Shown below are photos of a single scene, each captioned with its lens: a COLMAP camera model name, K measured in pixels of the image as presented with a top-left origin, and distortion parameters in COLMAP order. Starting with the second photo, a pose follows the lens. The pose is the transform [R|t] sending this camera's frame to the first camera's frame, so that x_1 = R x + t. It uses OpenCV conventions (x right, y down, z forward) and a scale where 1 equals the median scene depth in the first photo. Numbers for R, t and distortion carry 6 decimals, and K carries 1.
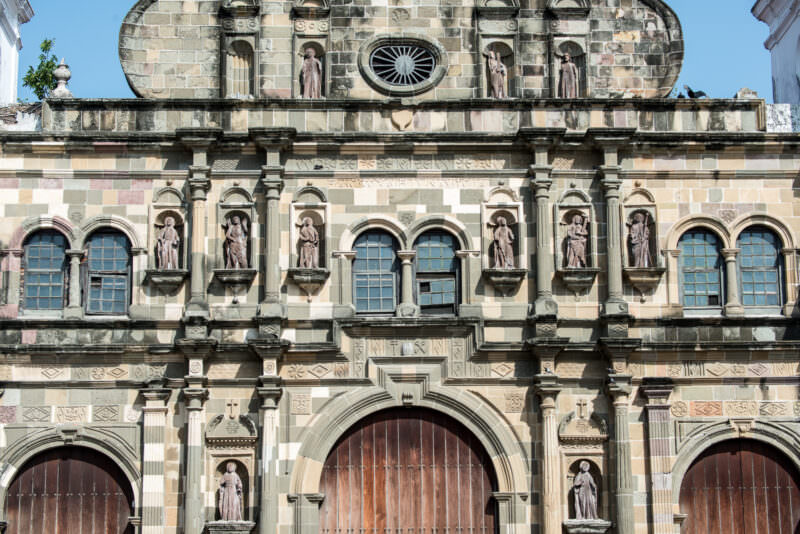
lens RADIAL K [[1784.6, 0, 400.0], [0, 1784.6, 267.0], [0, 0, 1]] dist [0.008807, 0.525186]
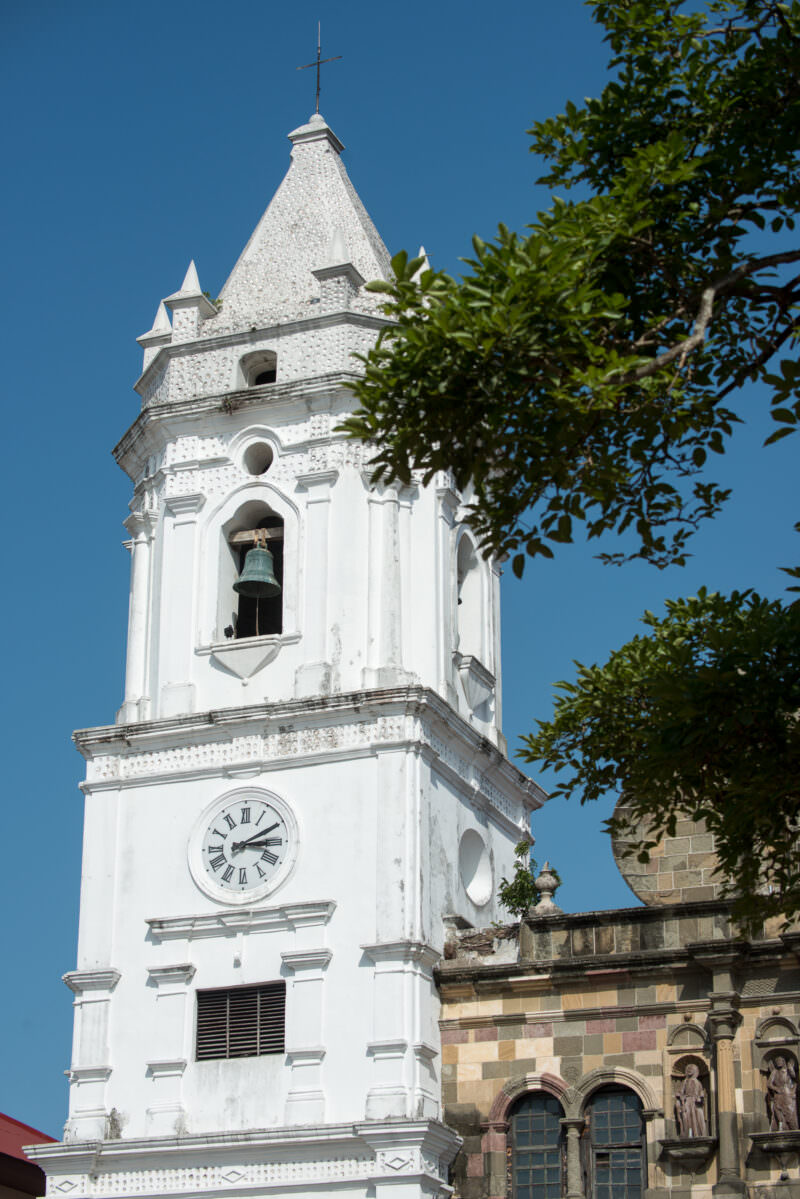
lens RADIAL K [[2674.6, 0, 403.5], [0, 2674.6, 636.2], [0, 0, 1]] dist [0.008807, 0.525186]
pose [[0.920529, -0.129917, -0.368439, 0.192834], [0.070625, 0.982888, -0.170127, -0.022055], [0.384237, 0.130586, 0.913953, -0.082323]]
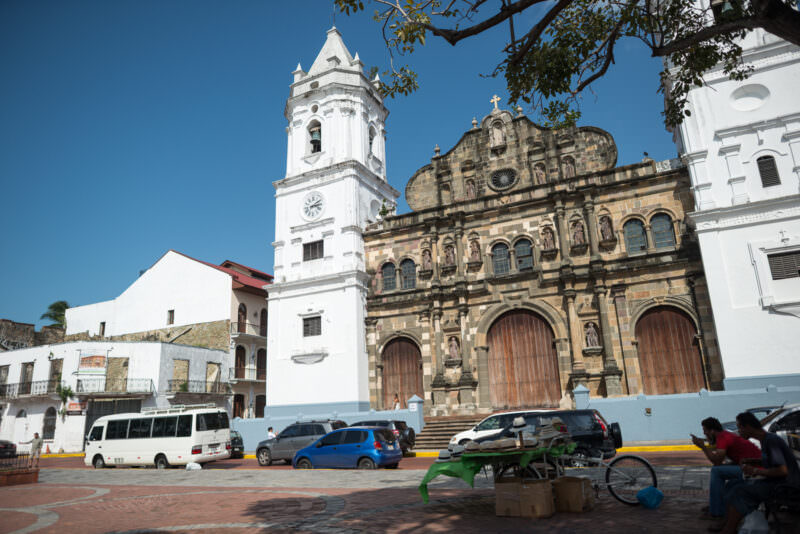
lens RADIAL K [[546.4, 0, 400.0], [0, 546.4, 267.0], [0, 0, 1]] dist [-0.032074, 0.003282]
pose [[0.878271, -0.152426, -0.453219, 0.215546], [0.132078, 0.988288, -0.076432, 0.055356], [0.459561, 0.007268, 0.888117, 0.226885]]
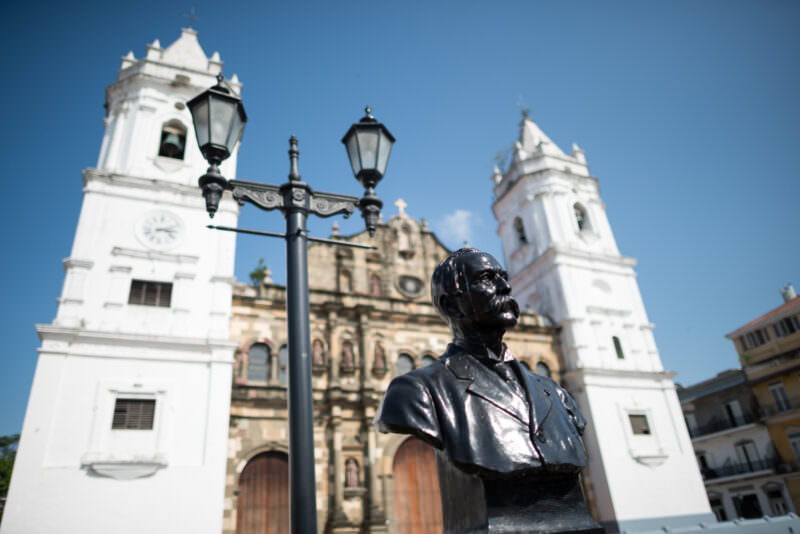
lens RADIAL K [[546.4, 0, 400.0], [0, 546.4, 267.0], [0, 0, 1]] dist [-0.032074, 0.003282]
pose [[0.927001, 0.117710, 0.356107, -0.282269], [-0.012137, 0.958391, -0.285199, 0.073445], [-0.374861, 0.260058, 0.889859, 0.350612]]
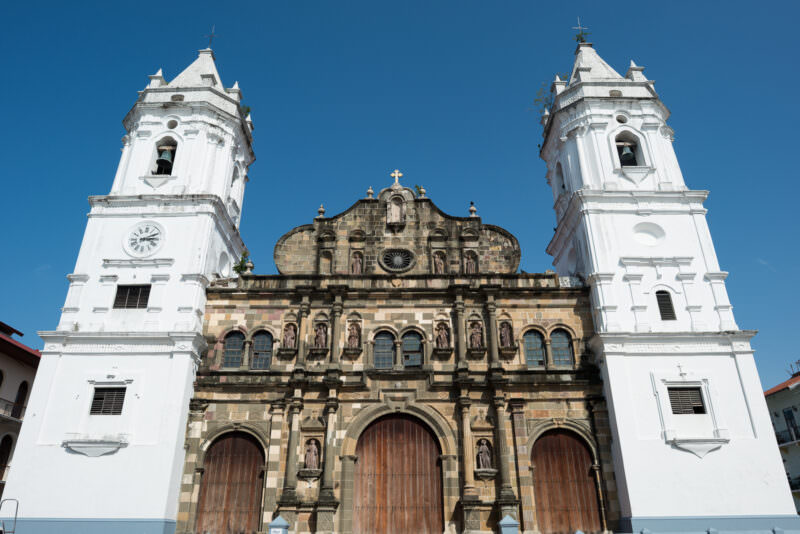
lens RADIAL K [[560.1, 0, 400.0], [0, 560.1, 267.0], [0, 0, 1]] dist [-0.035012, 0.005222]
pose [[0.999360, -0.010357, -0.034249, 0.030084], [0.001812, 0.970609, -0.240656, 0.068363], [0.035735, 0.240440, 0.970006, 0.315196]]
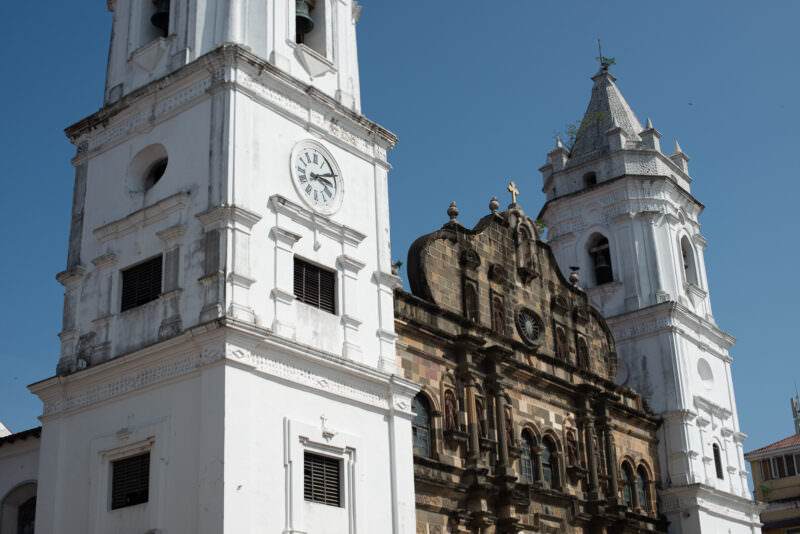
lens RADIAL K [[1149.3, 0, 400.0], [0, 1149.3, 267.0], [0, 0, 1]] dist [-0.127494, 0.045718]
pose [[0.637042, 0.283238, 0.716905, -0.821289], [-0.129114, 0.956114, -0.263014, 0.117478], [-0.759939, 0.074989, 0.645655, 0.443385]]
